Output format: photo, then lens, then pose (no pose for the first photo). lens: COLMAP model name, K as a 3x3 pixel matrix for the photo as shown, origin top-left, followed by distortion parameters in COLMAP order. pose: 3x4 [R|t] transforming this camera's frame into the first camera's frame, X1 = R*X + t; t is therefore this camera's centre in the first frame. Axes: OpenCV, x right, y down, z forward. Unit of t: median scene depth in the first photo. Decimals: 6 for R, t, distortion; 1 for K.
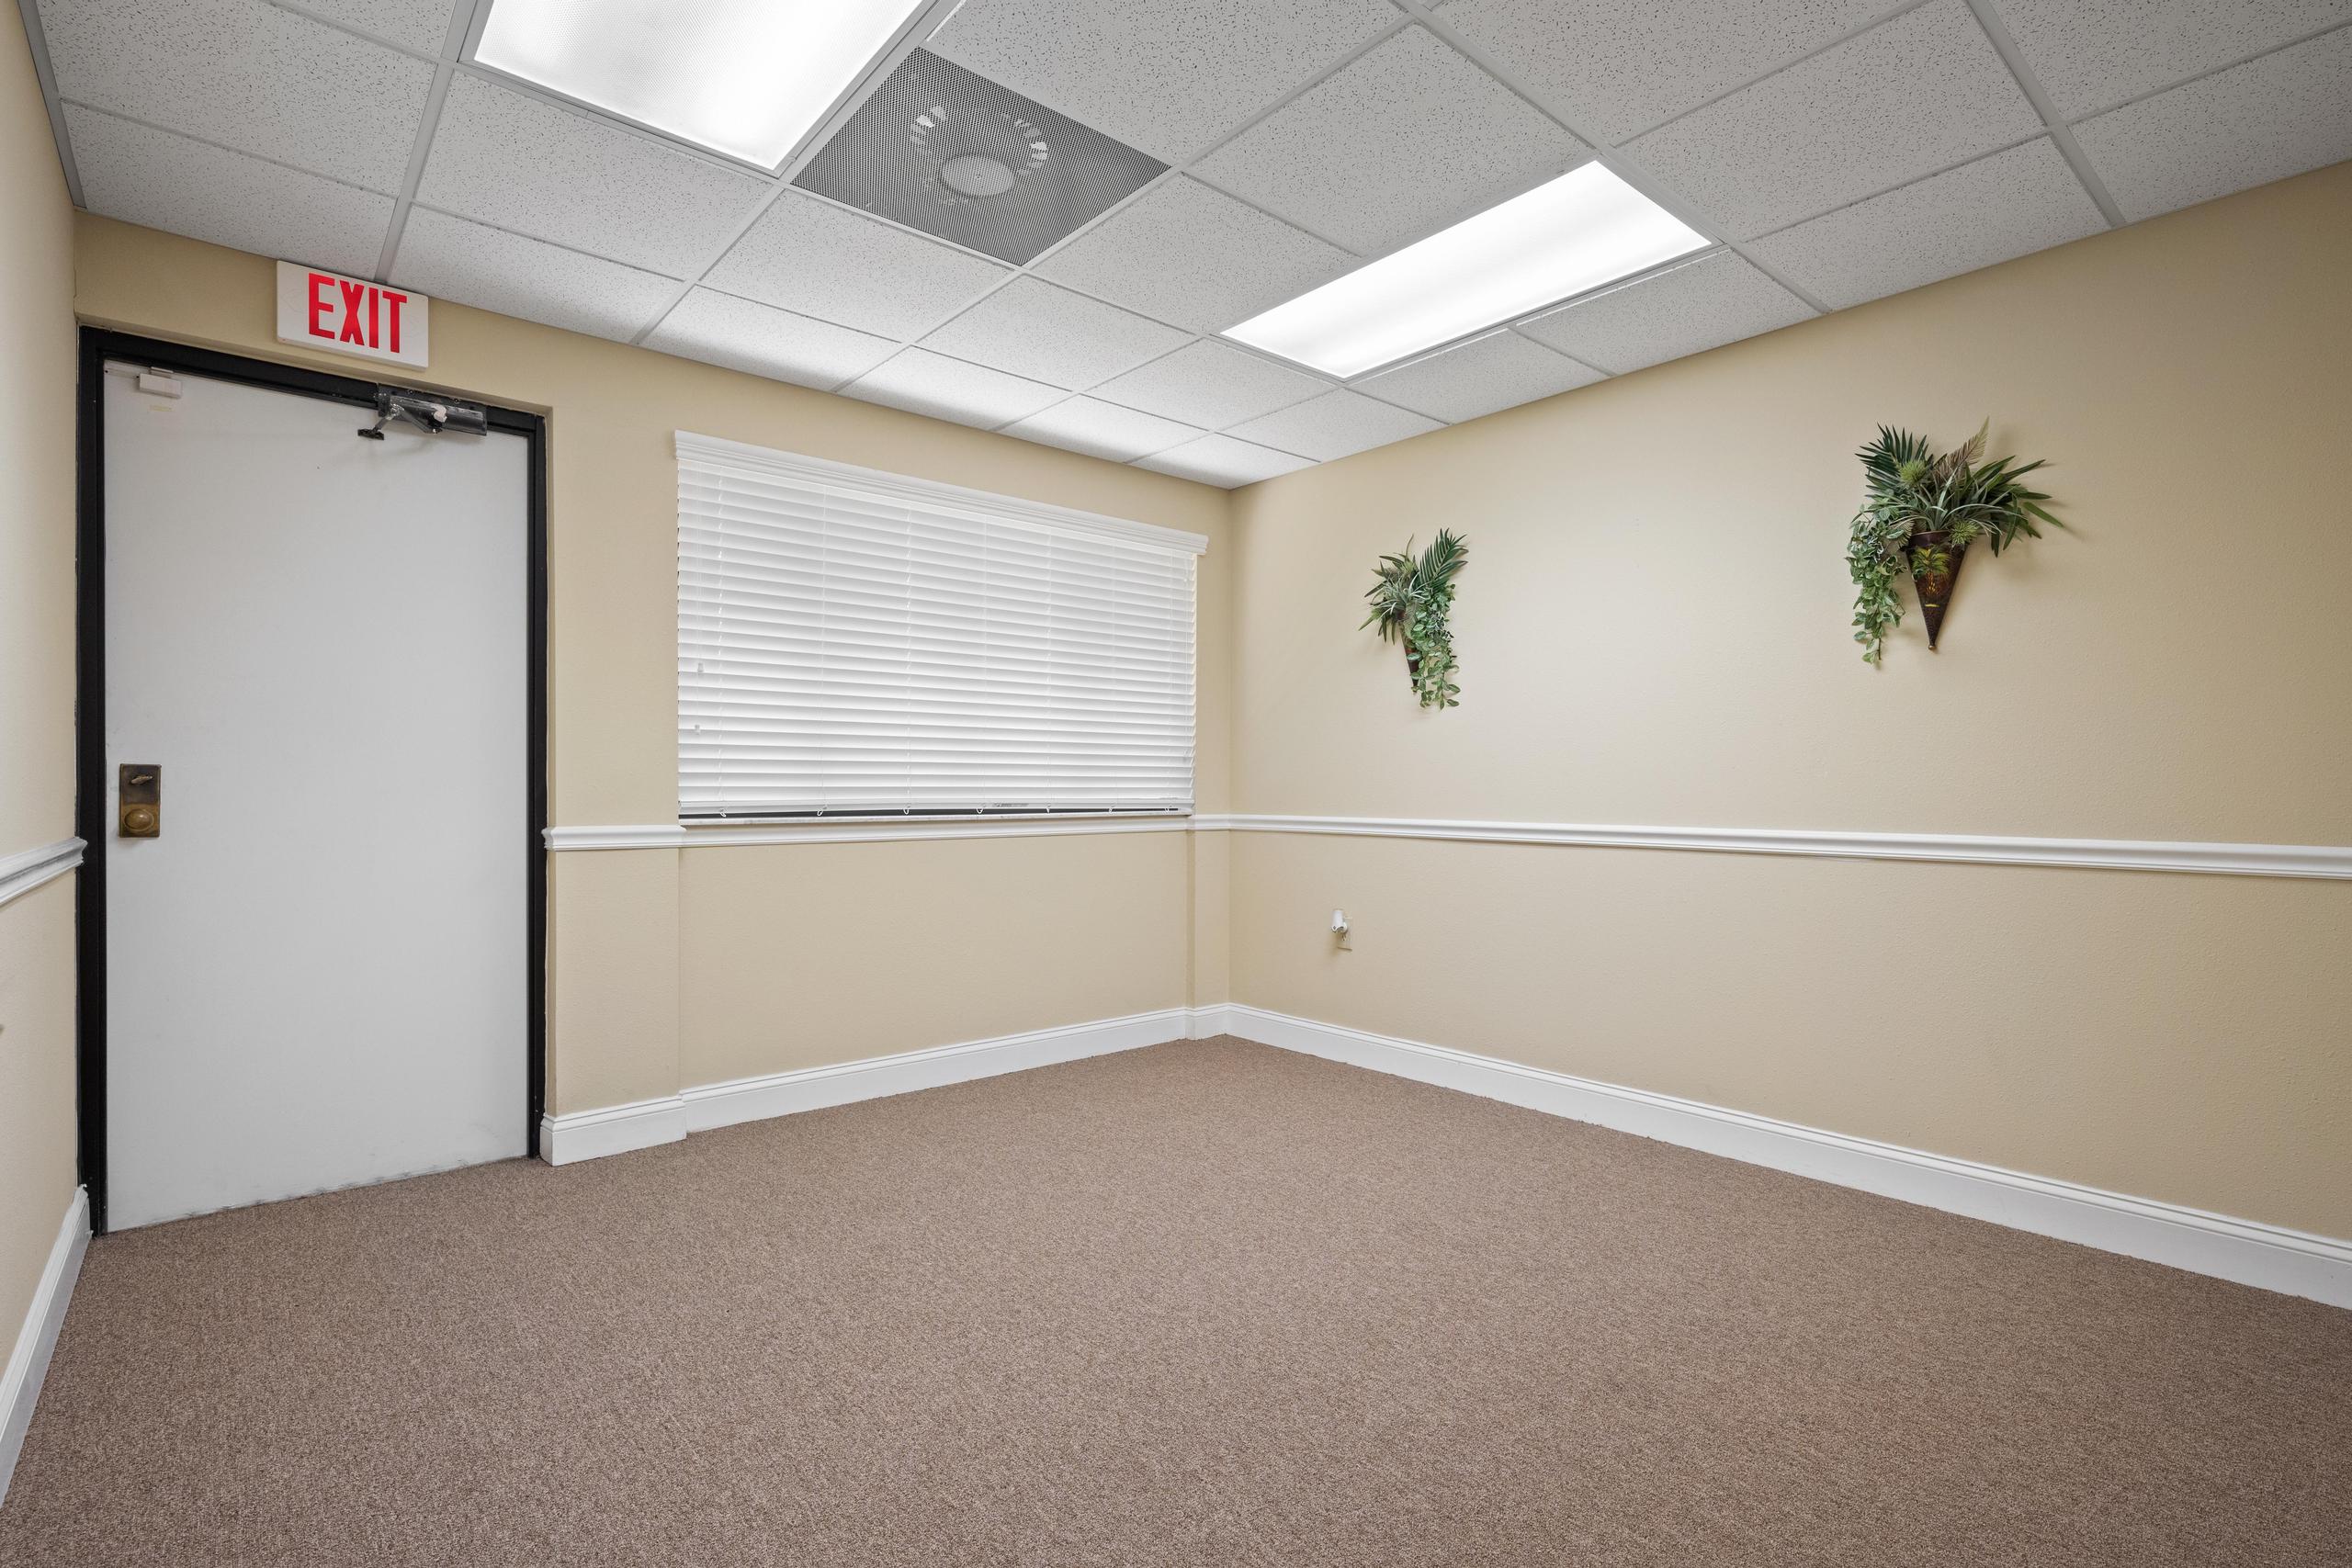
lens RADIAL K [[1108.8, 0, 1165.5], [0, 1108.8, 792.6], [0, 0, 1]] dist [0.000541, 0.000356]
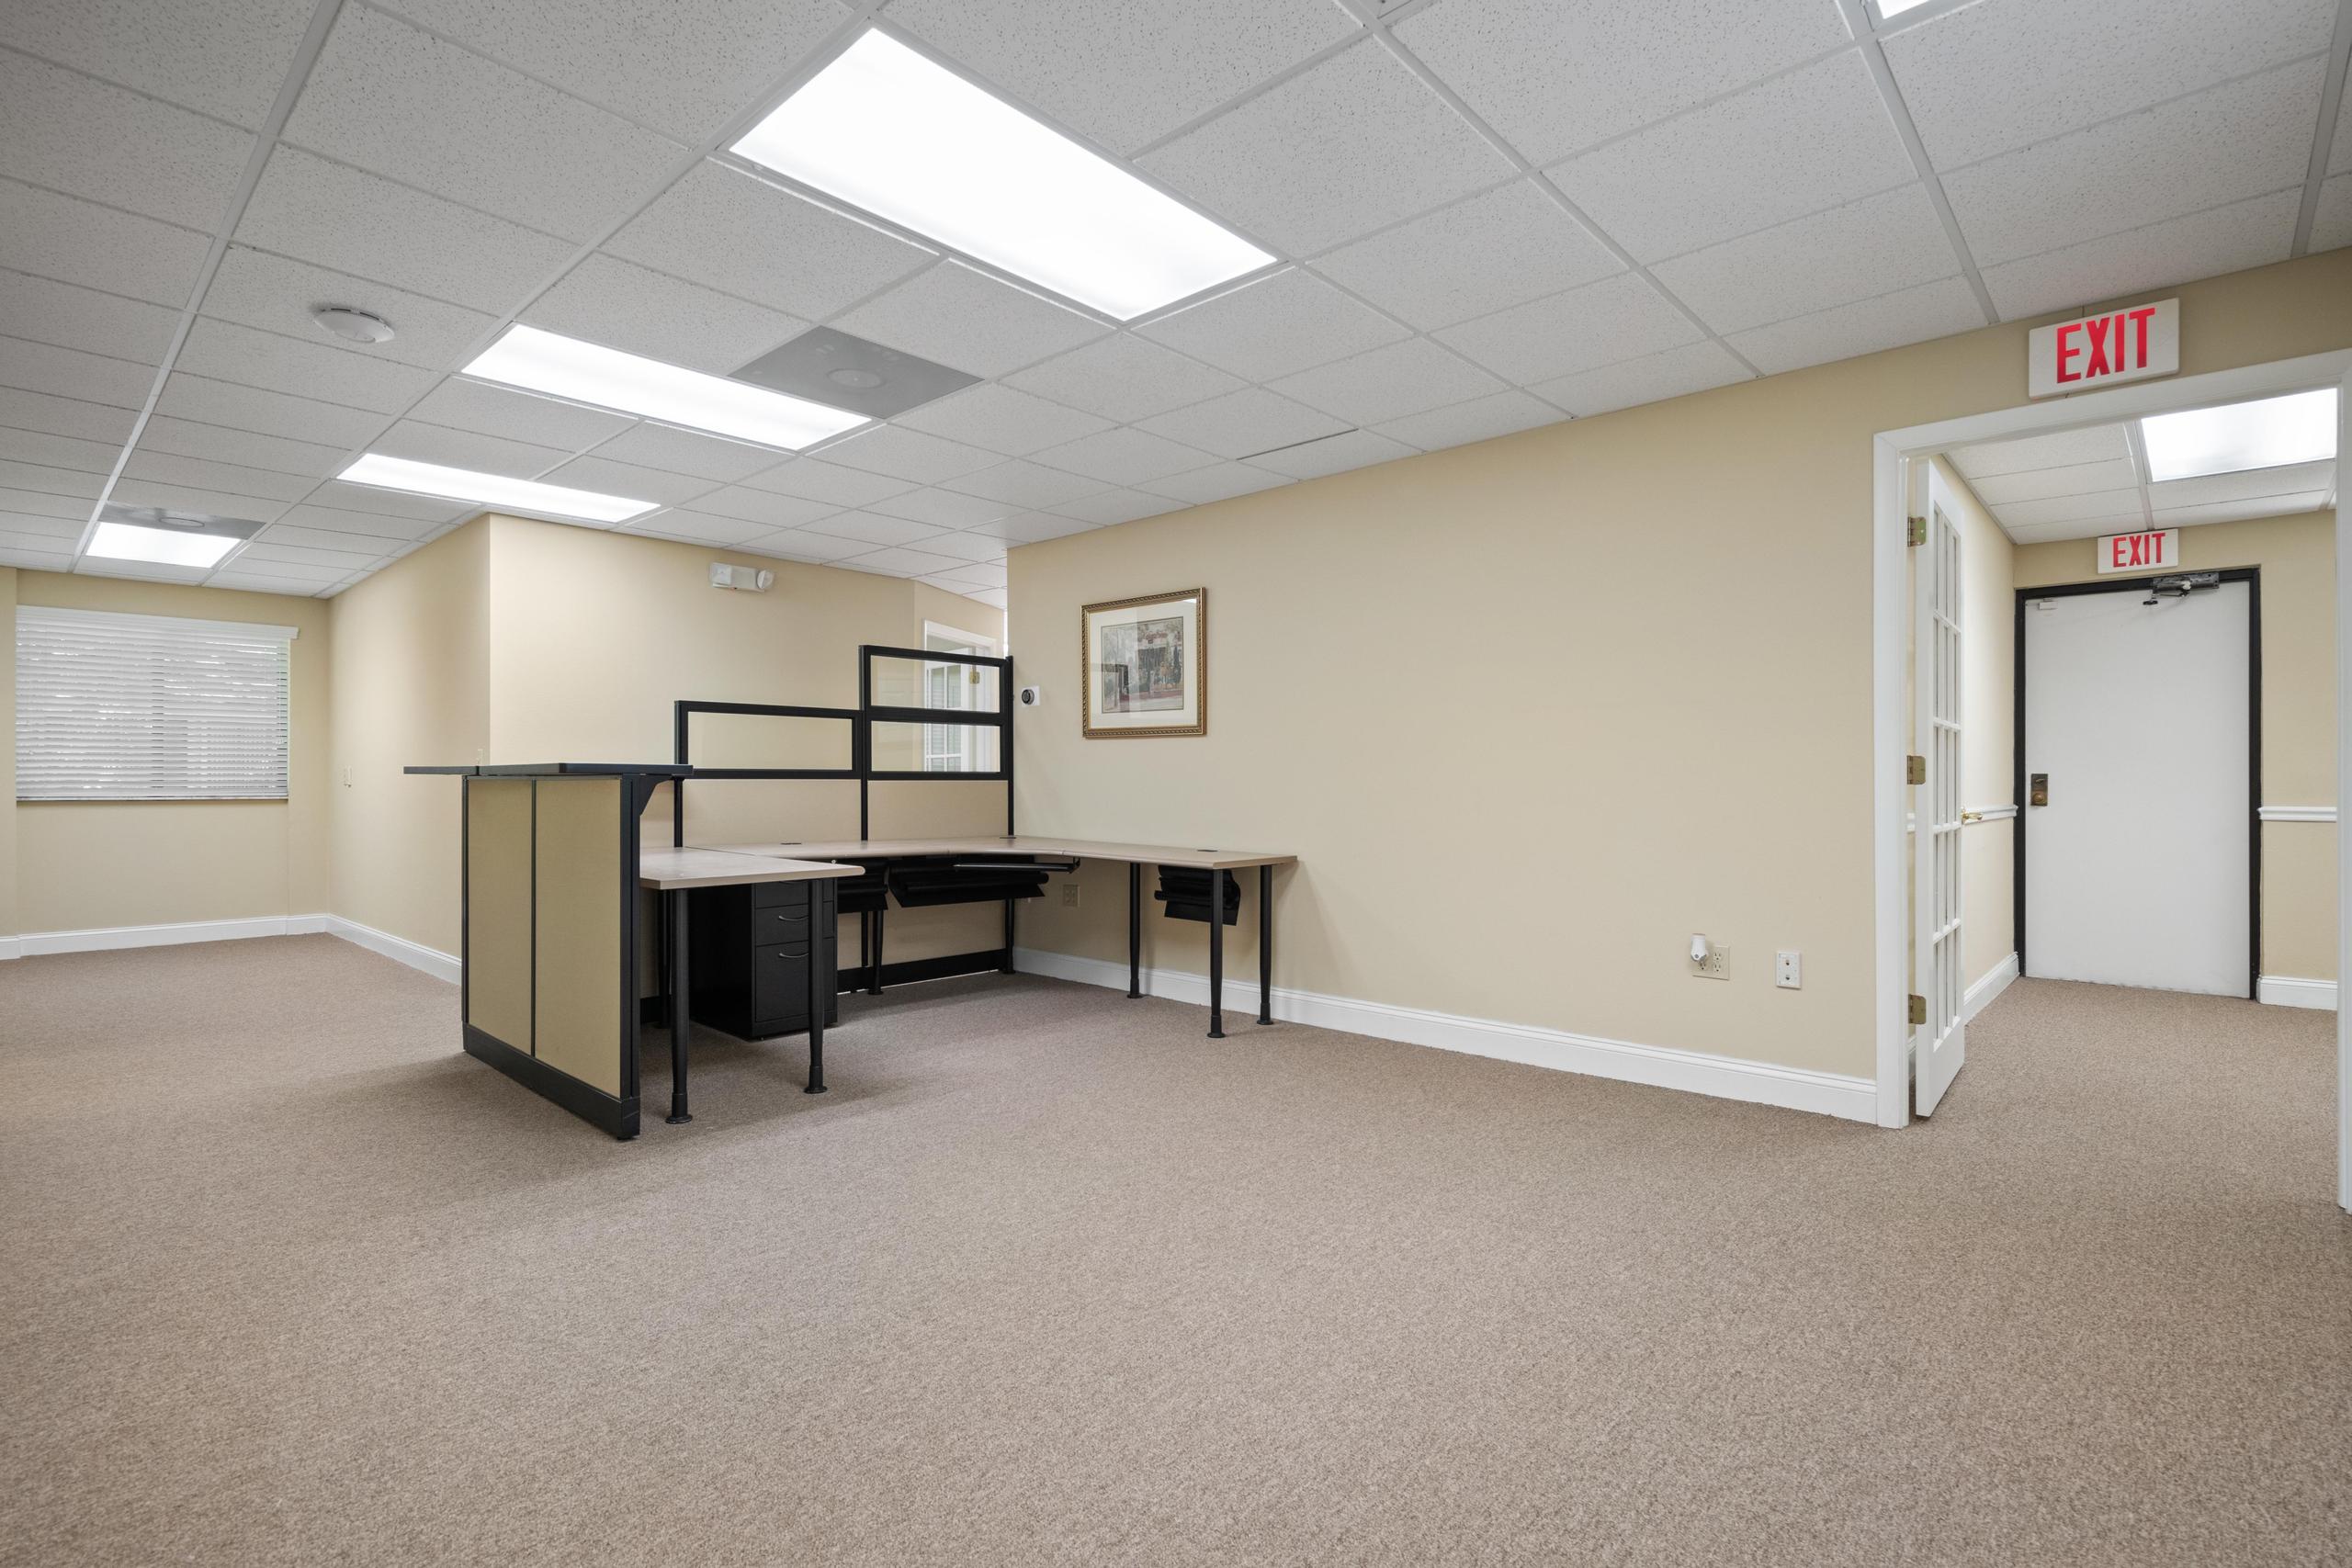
lens RADIAL K [[1108.8, 0, 1168.6], [0, 1108.8, 776.6], [0, 0, 1]] dist [0.000541, 0.000356]
pose [[0.127559, -0.008290, -0.991796, 1.048493], [-0.009431, 0.999910, -0.009571, 0.018521], [0.991786, 0.010574, 0.127470, -1.006618]]
